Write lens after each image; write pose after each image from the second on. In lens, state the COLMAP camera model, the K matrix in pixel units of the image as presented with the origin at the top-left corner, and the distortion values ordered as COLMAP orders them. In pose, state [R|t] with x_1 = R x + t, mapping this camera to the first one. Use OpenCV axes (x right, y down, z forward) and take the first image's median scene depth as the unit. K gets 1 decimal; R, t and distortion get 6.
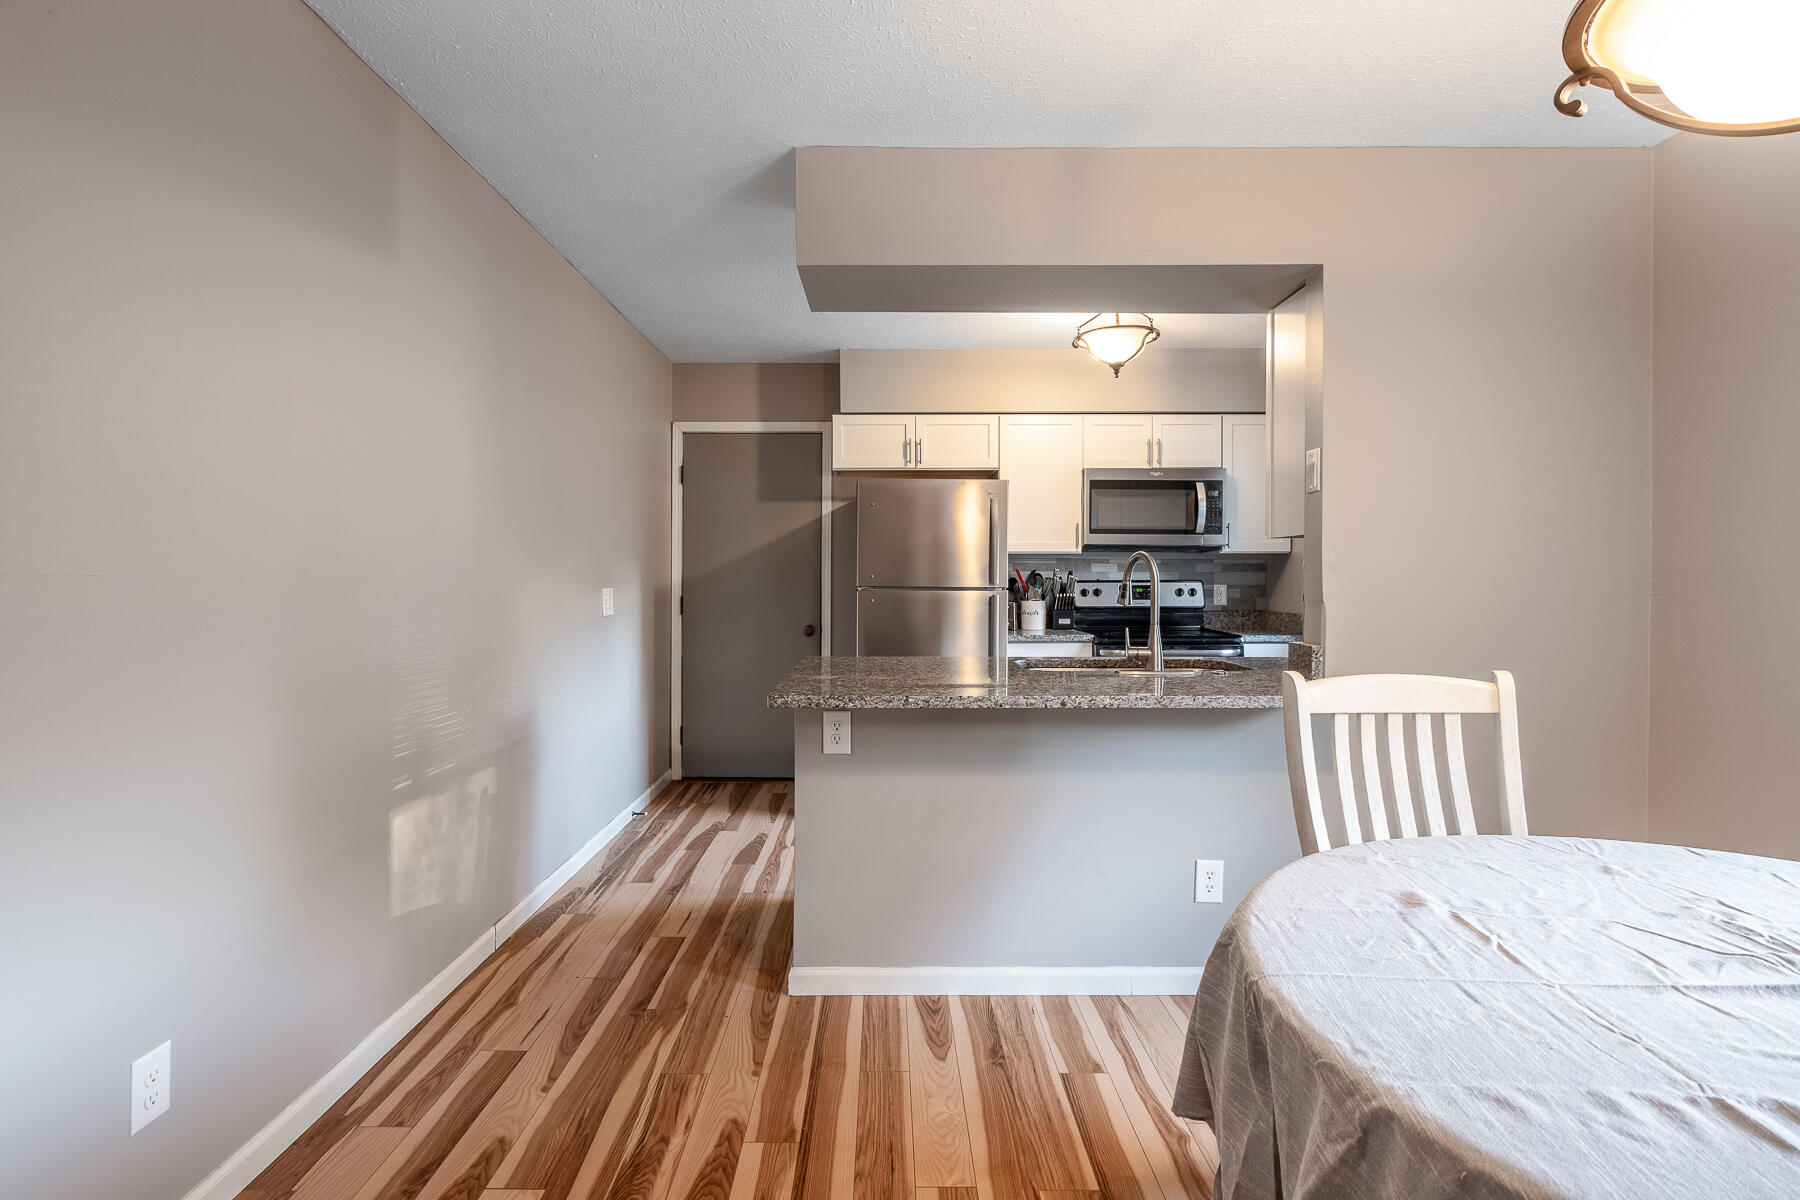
lens RADIAL K [[872.1, 0, 920.9], [0, 872.1, 586.8], [0, 0, 1]] dist [-0.002805, -0.000756]
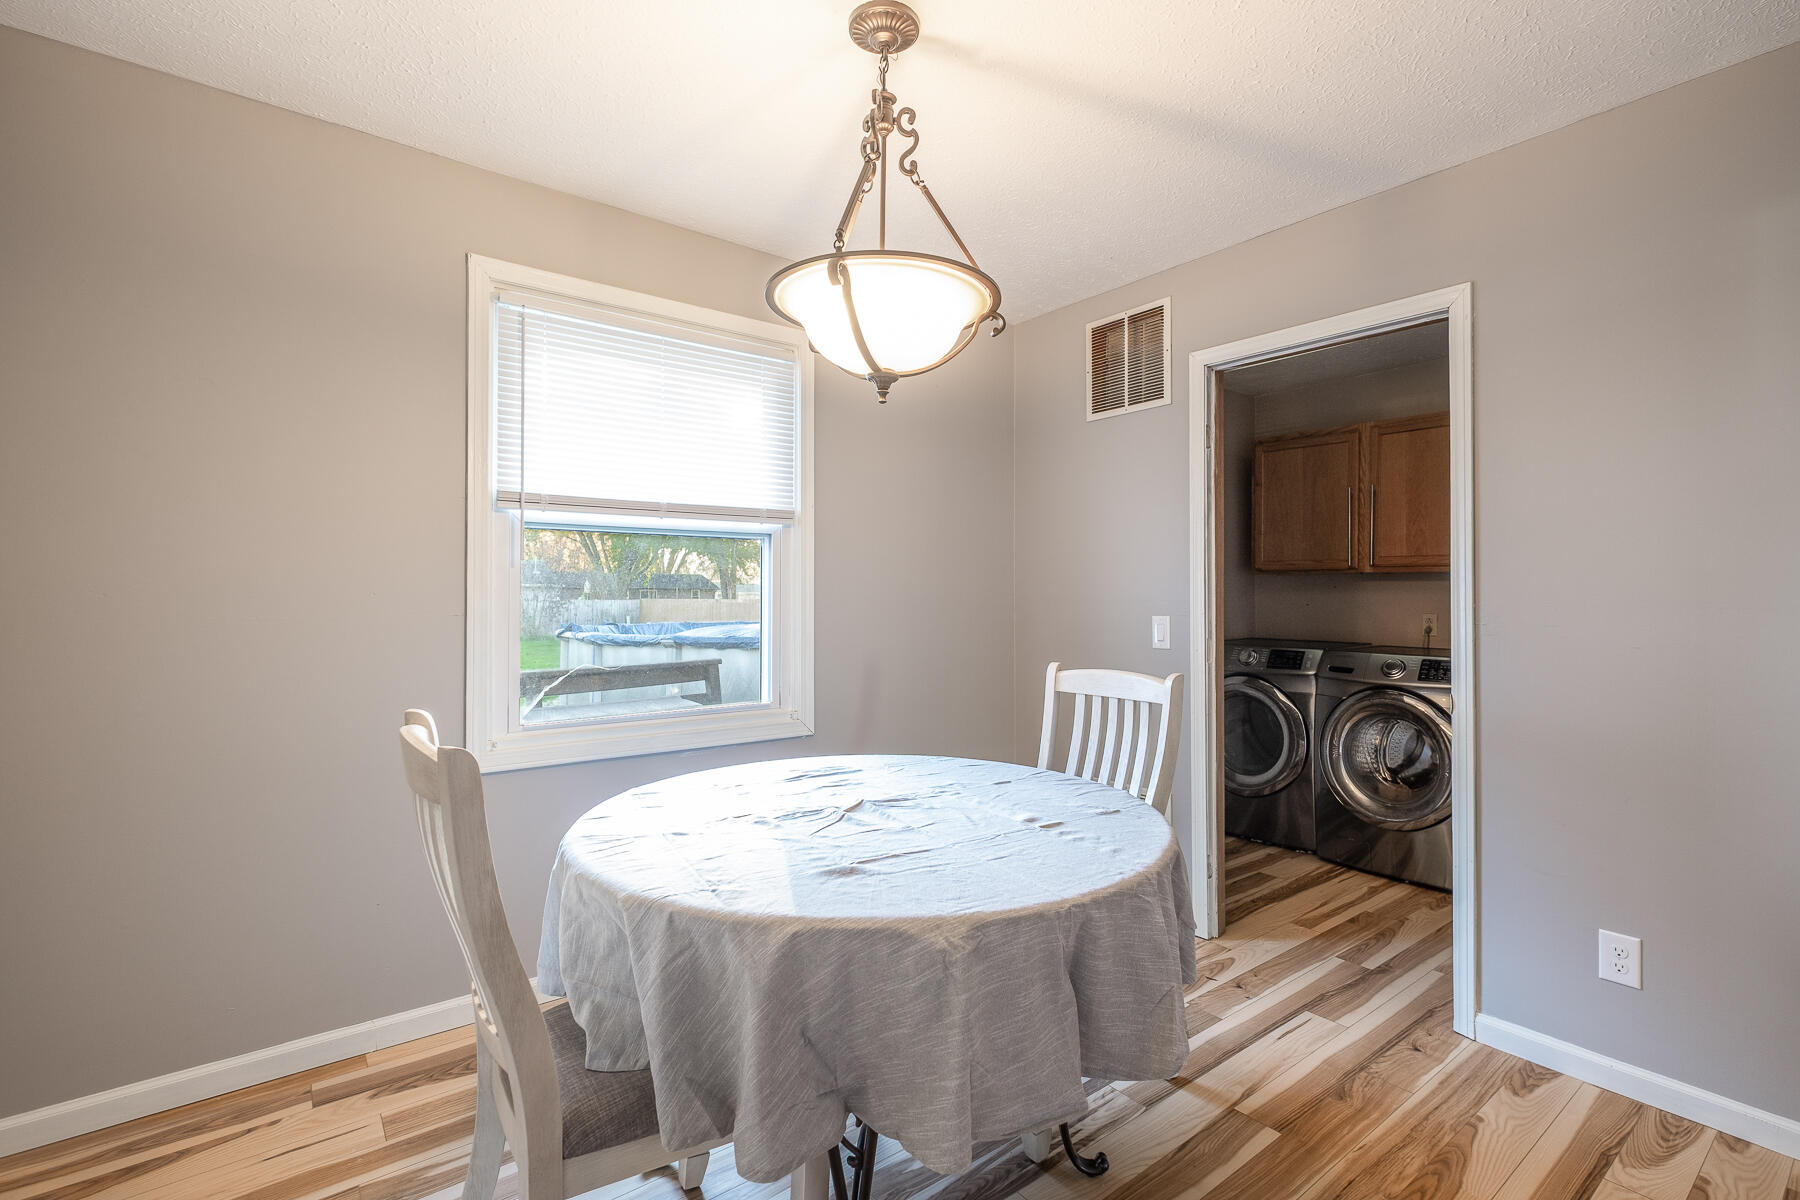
lens RADIAL K [[823.8, 0, 900.9], [0, 823.8, 590.4], [0, 0, 1]] dist [-0.000796, 0.000108]
pose [[-0.586524, 0.005117, 0.809916, -0.163695], [0.006823, 0.999976, -0.001377, -0.009106], [-0.809903, 0.004718, -0.586545, 0.661037]]
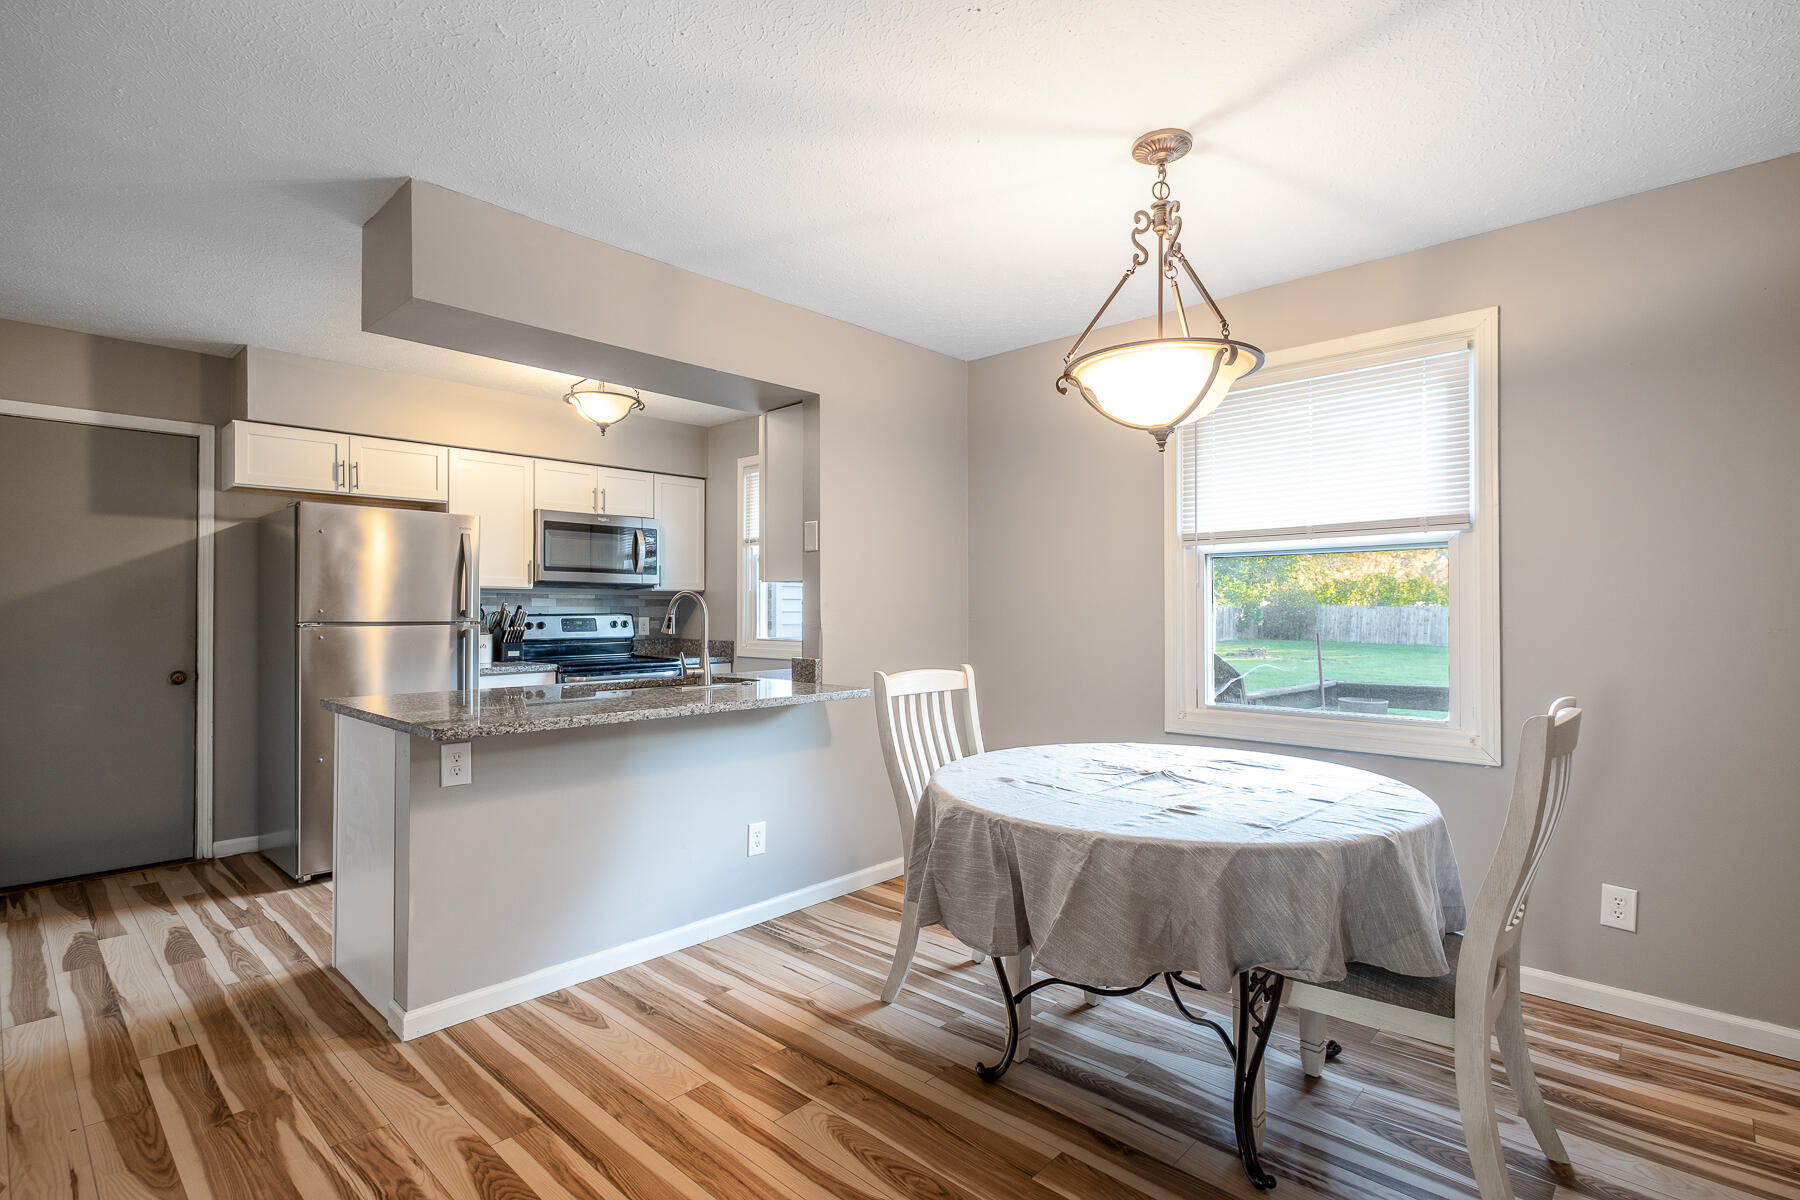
lens RADIAL K [[827.1, 0, 912.1], [0, 827.1, 606.8], [0, 0, 1]] dist [0.000944, 0.001451]
pose [[0.693138, 0.002044, 0.720802, -0.368301], [0.009256, 0.999888, -0.011736, -0.000525], [-0.720746, 0.014806, 0.693041, -0.049140]]
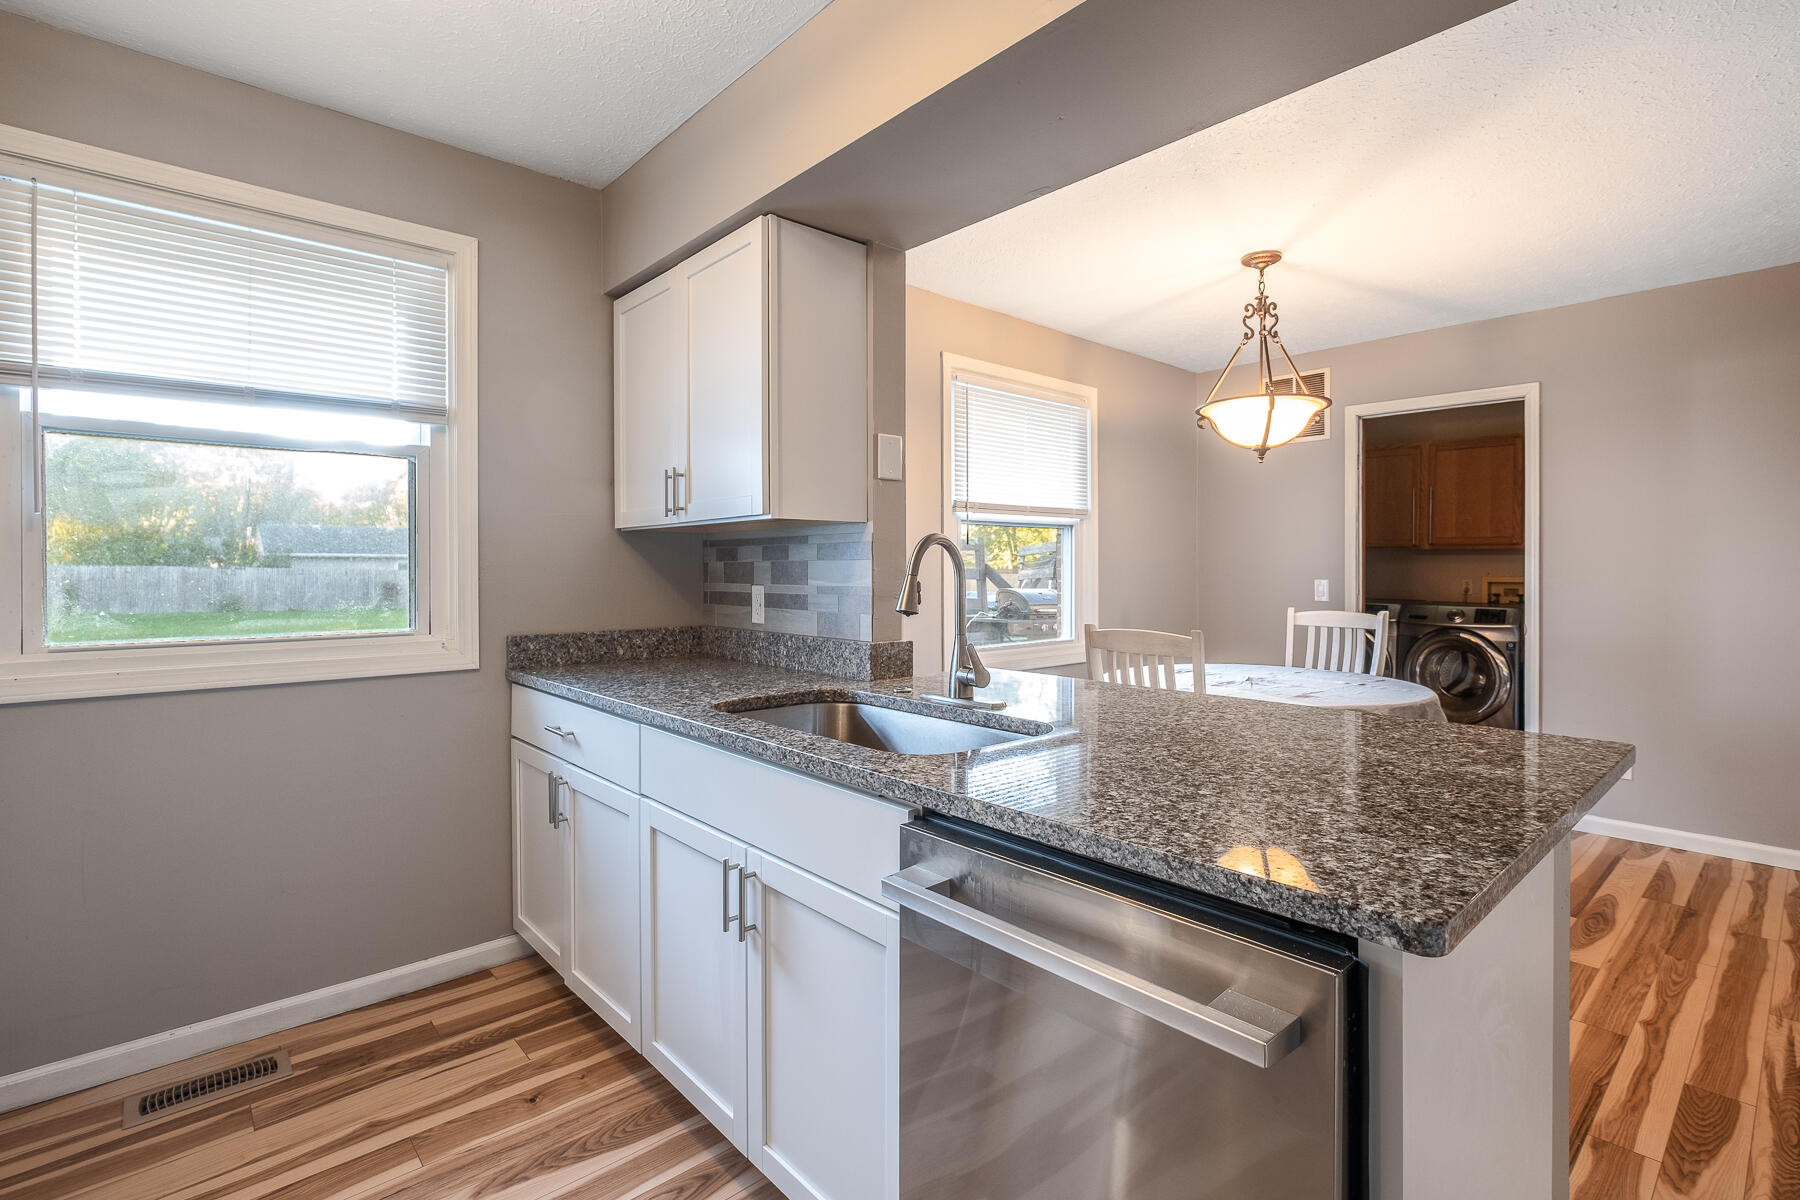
lens RADIAL K [[823.8, 0, 938.7], [0, 823.8, 577.7], [0, 0, 1]] dist [-0.000796, 0.000108]
pose [[-0.649123, -0.008652, 0.760634, -0.236844], [0.009051, 0.999777, 0.019097, -0.016964], [-0.760630, 0.019281, -0.648900, 1.391044]]
